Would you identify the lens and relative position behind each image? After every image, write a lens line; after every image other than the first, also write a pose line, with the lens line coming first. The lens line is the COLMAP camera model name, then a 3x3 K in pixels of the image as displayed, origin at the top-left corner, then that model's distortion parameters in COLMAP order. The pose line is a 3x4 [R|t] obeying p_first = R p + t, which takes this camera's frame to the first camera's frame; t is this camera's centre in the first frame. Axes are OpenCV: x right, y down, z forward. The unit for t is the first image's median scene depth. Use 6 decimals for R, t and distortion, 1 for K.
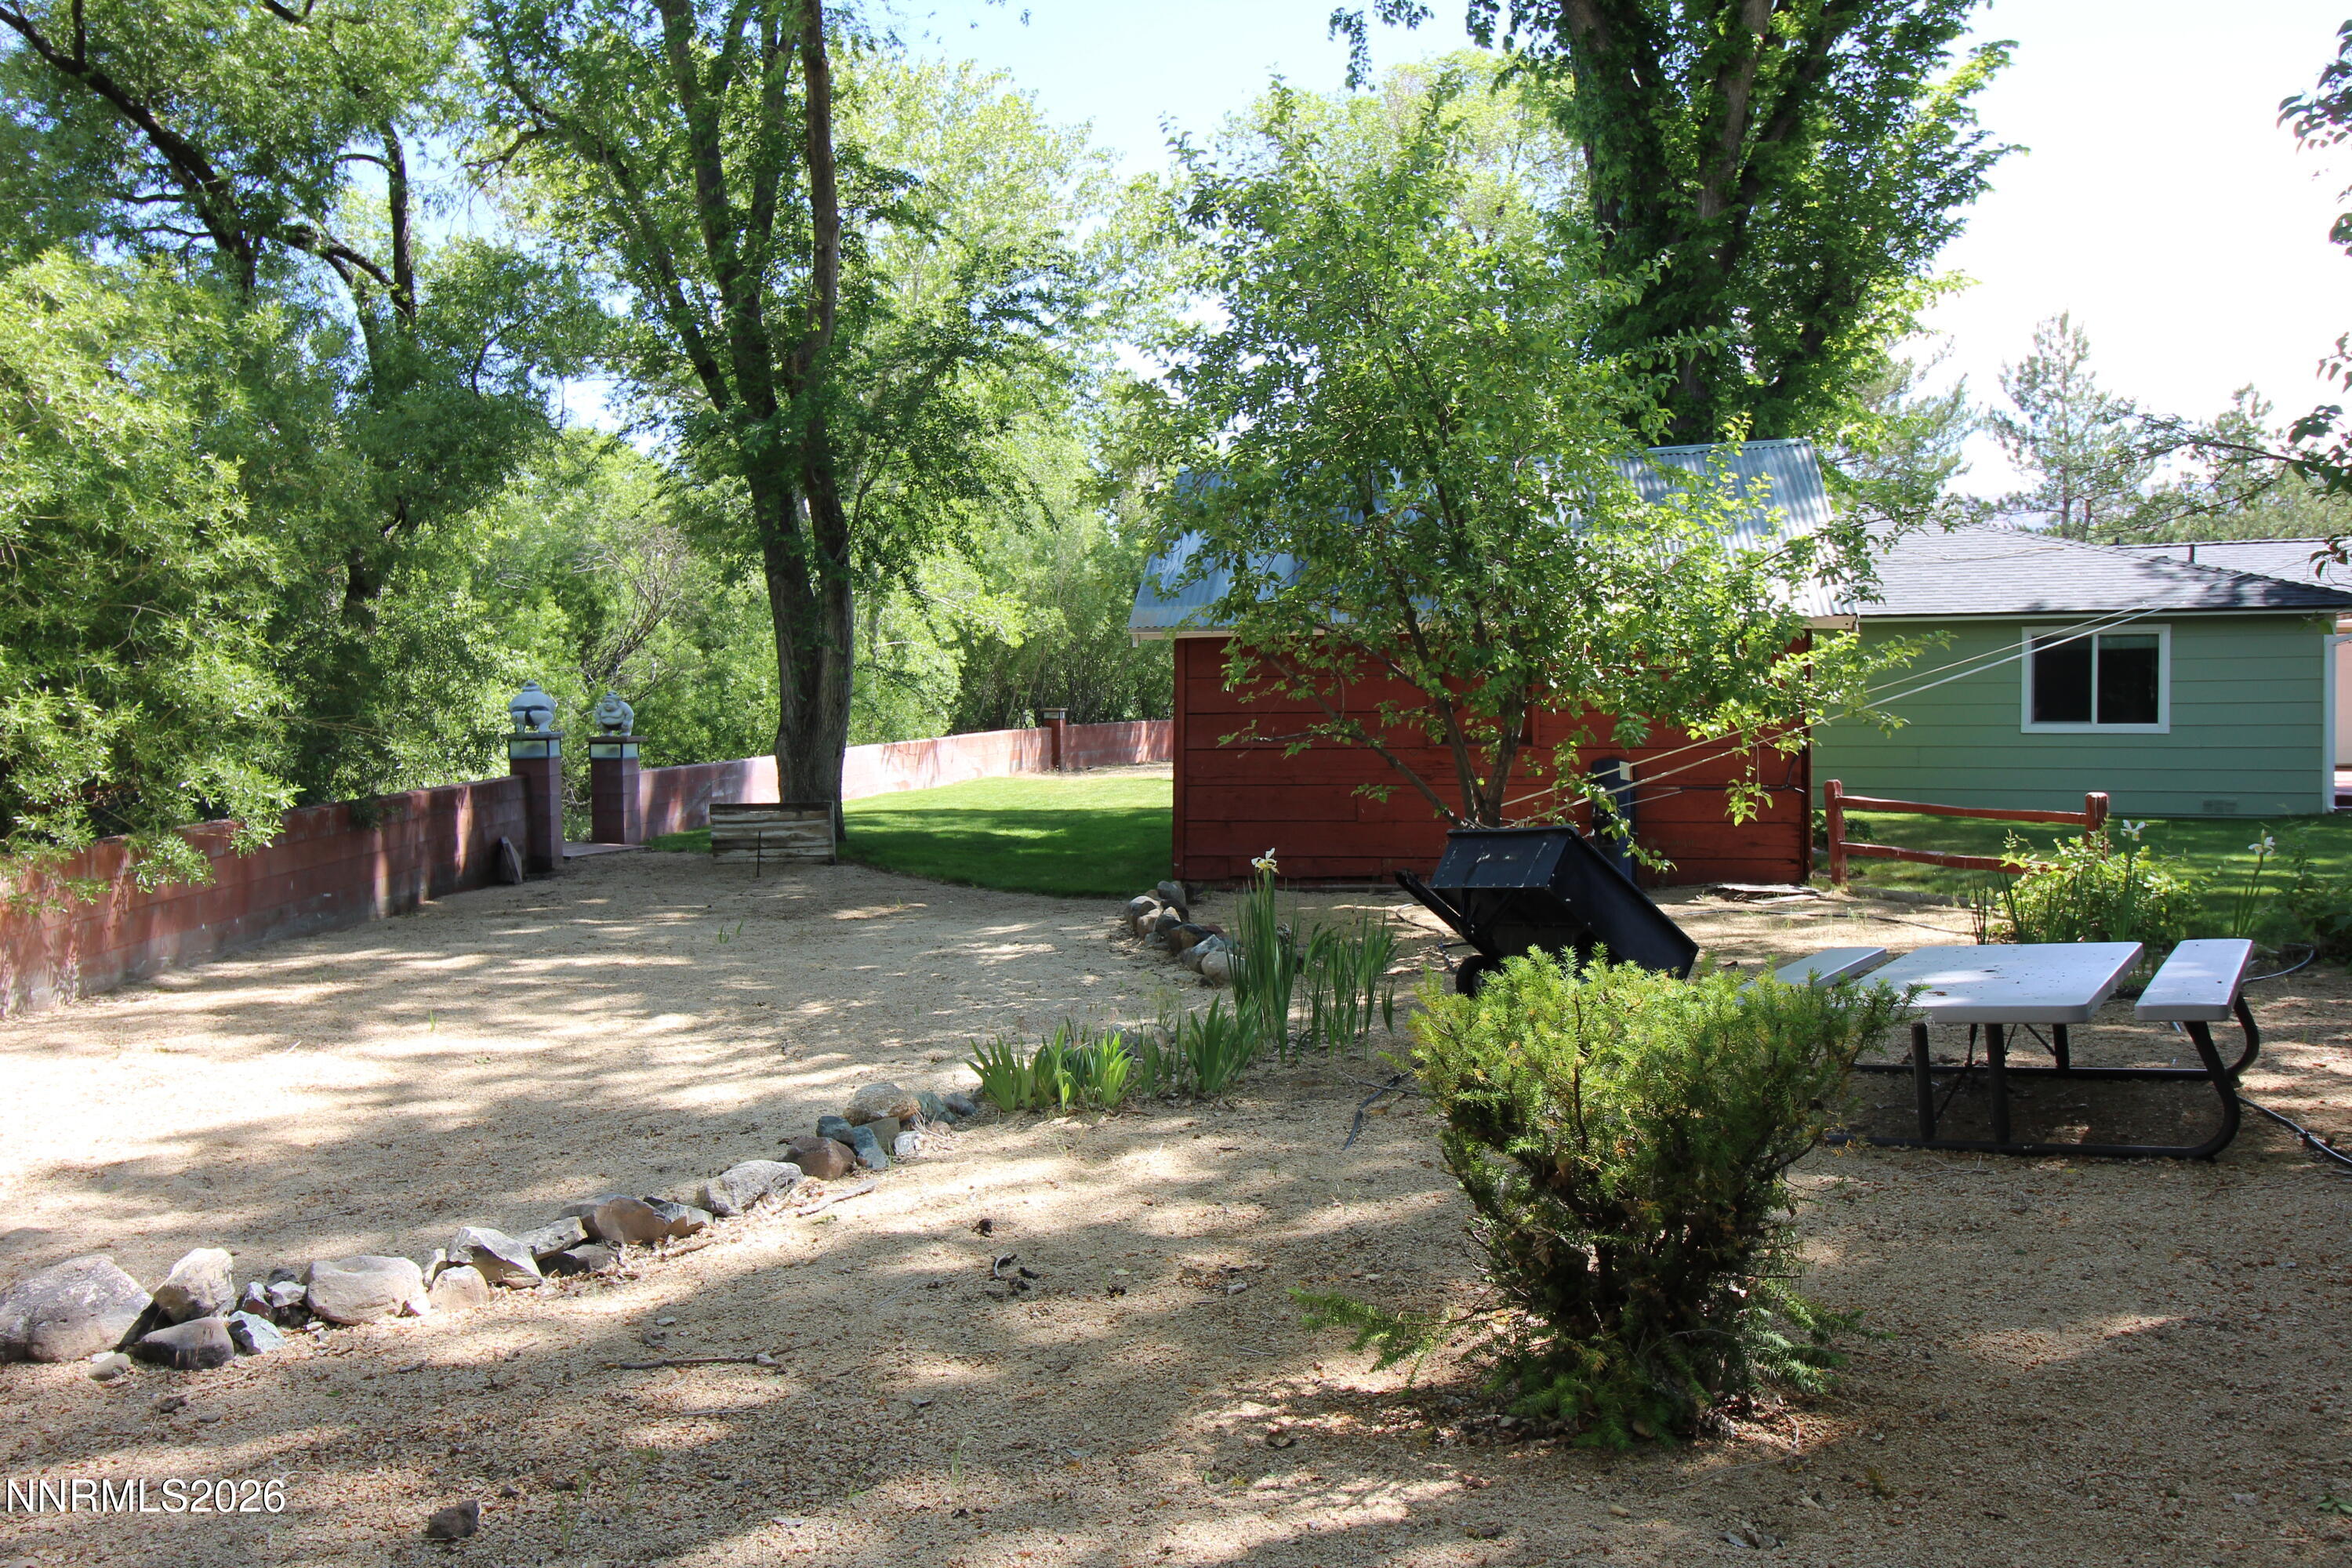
lens RADIAL K [[1794.5, 0, 1177.2], [0, 1794.5, 716.3], [0, 0, 1]] dist [-0.003752, 0.008960]
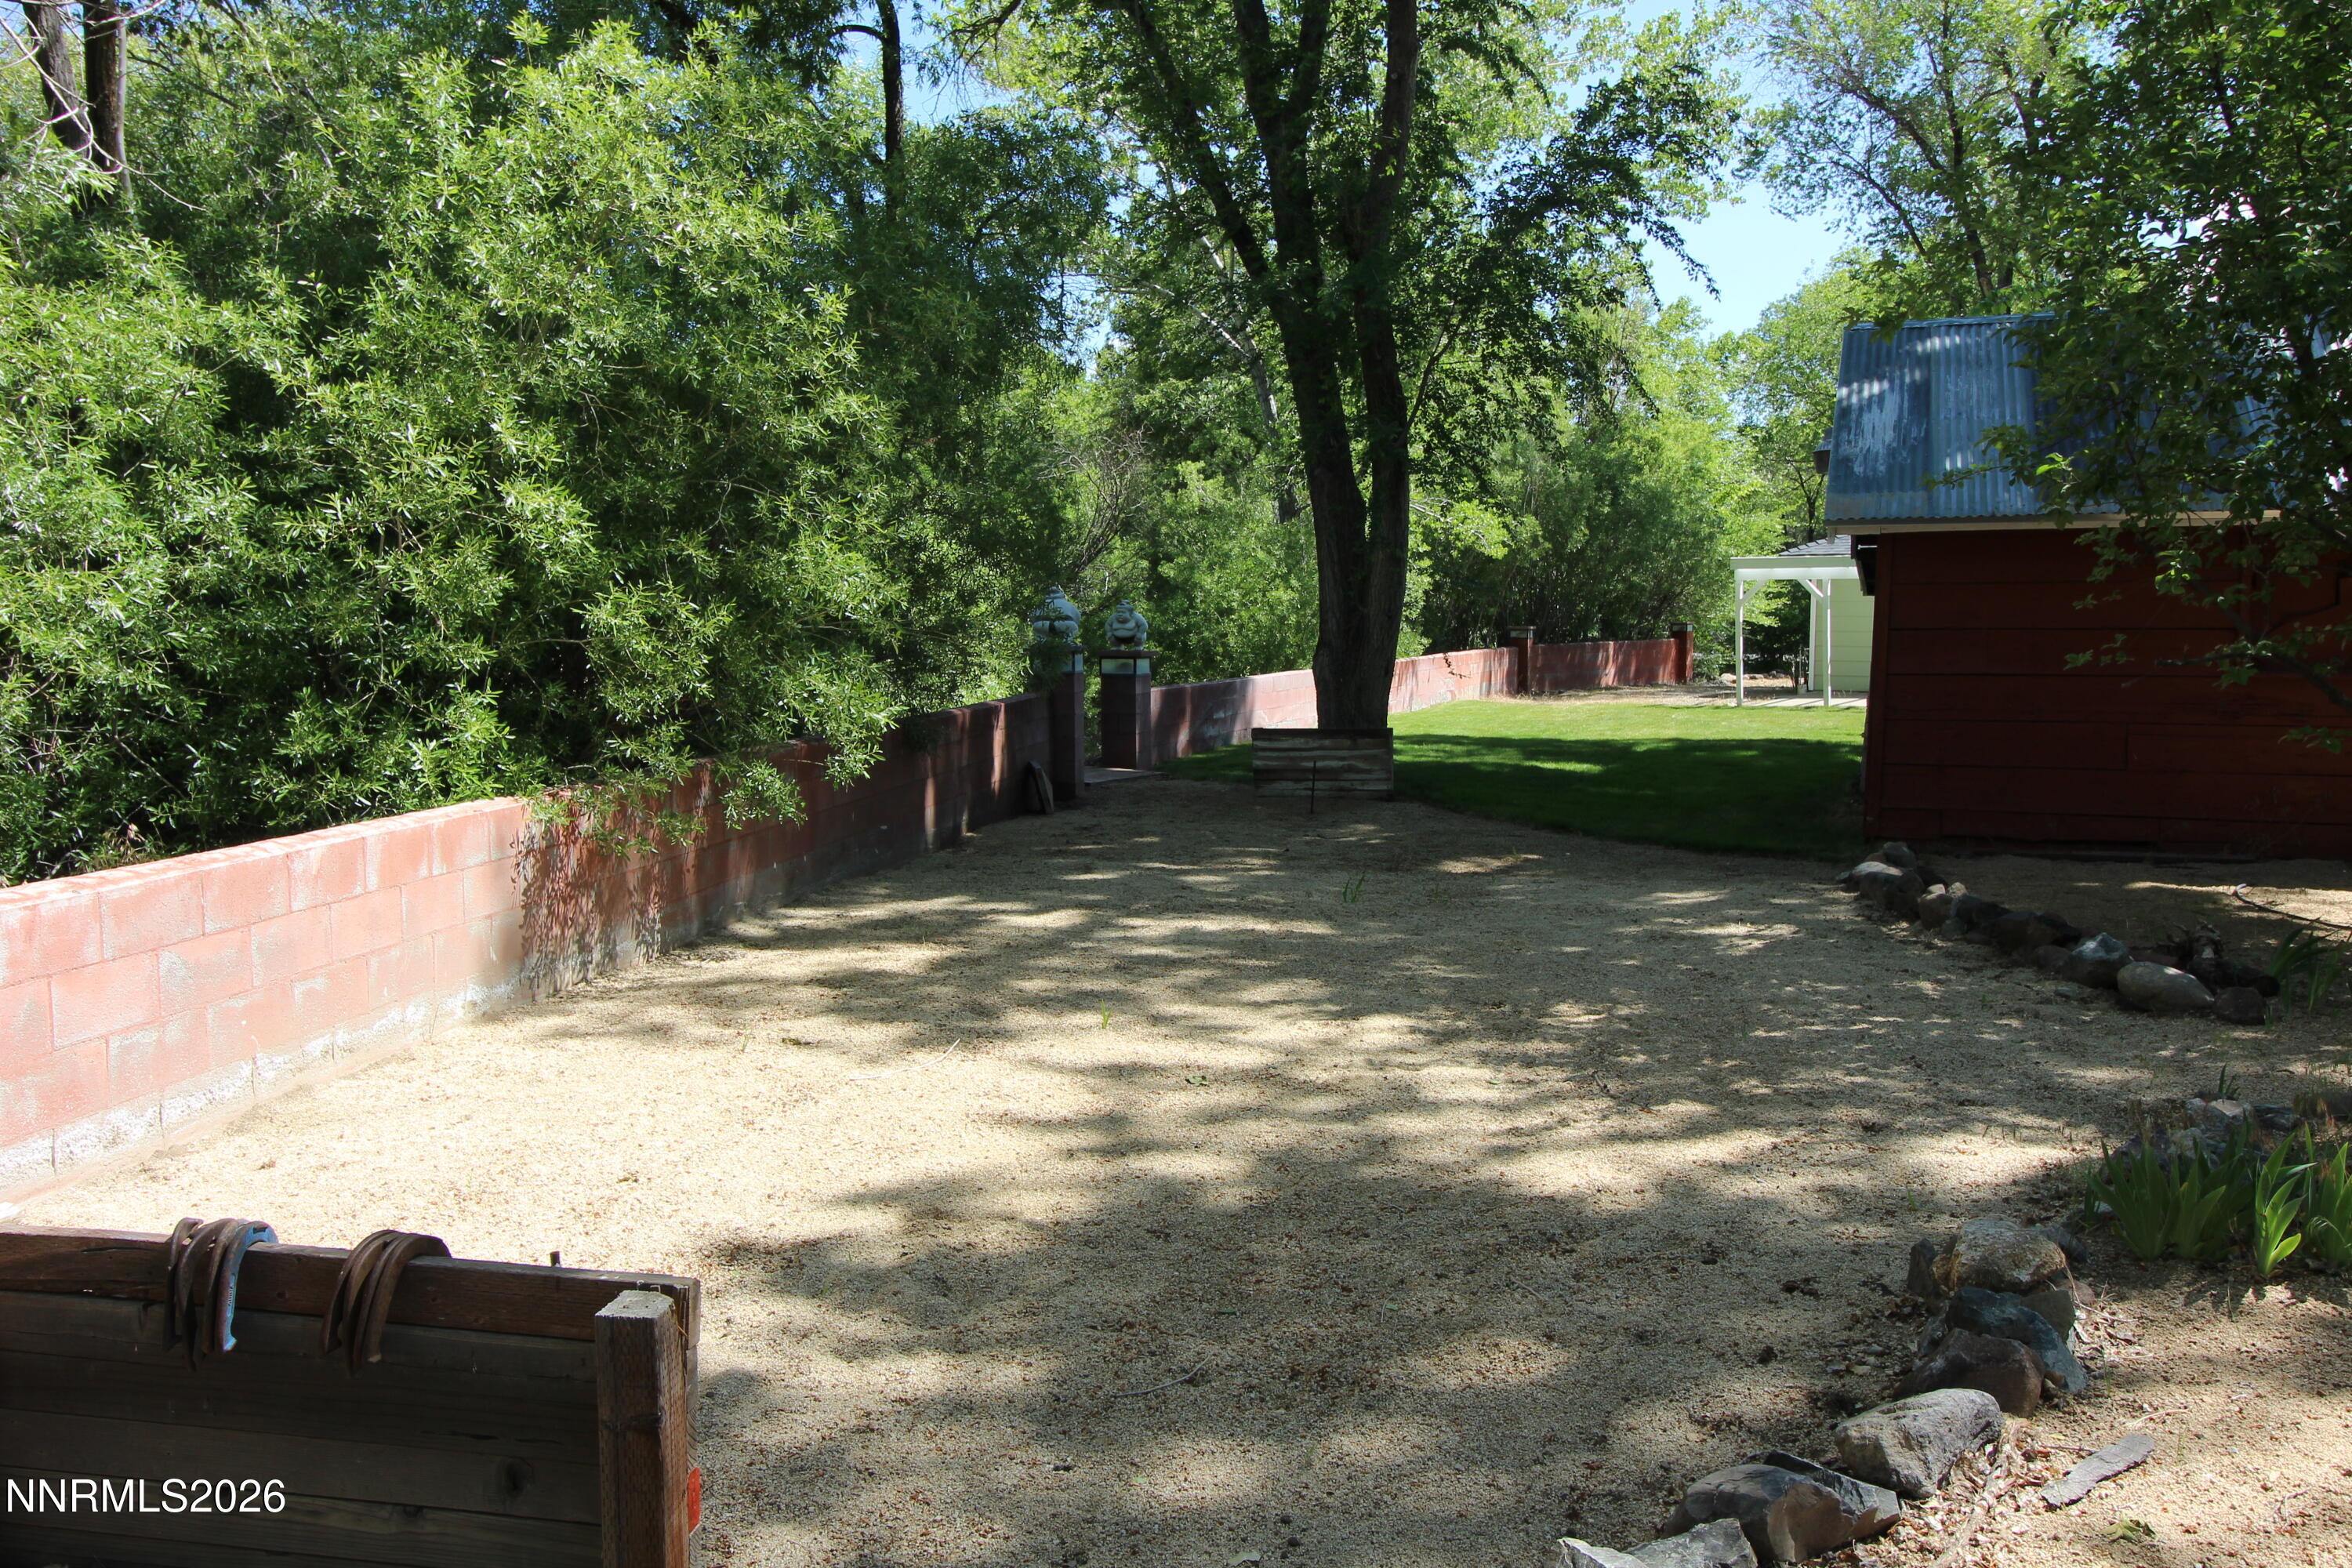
lens RADIAL K [[1794.5, 0, 1177.2], [0, 1794.5, 716.3], [0, 0, 1]] dist [-0.003752, 0.008960]
pose [[0.979568, 0.019124, -0.200201, -0.203852], [-0.010196, 0.998911, 0.045534, 0.005712], [0.200854, -0.042562, 0.978696, 0.226906]]
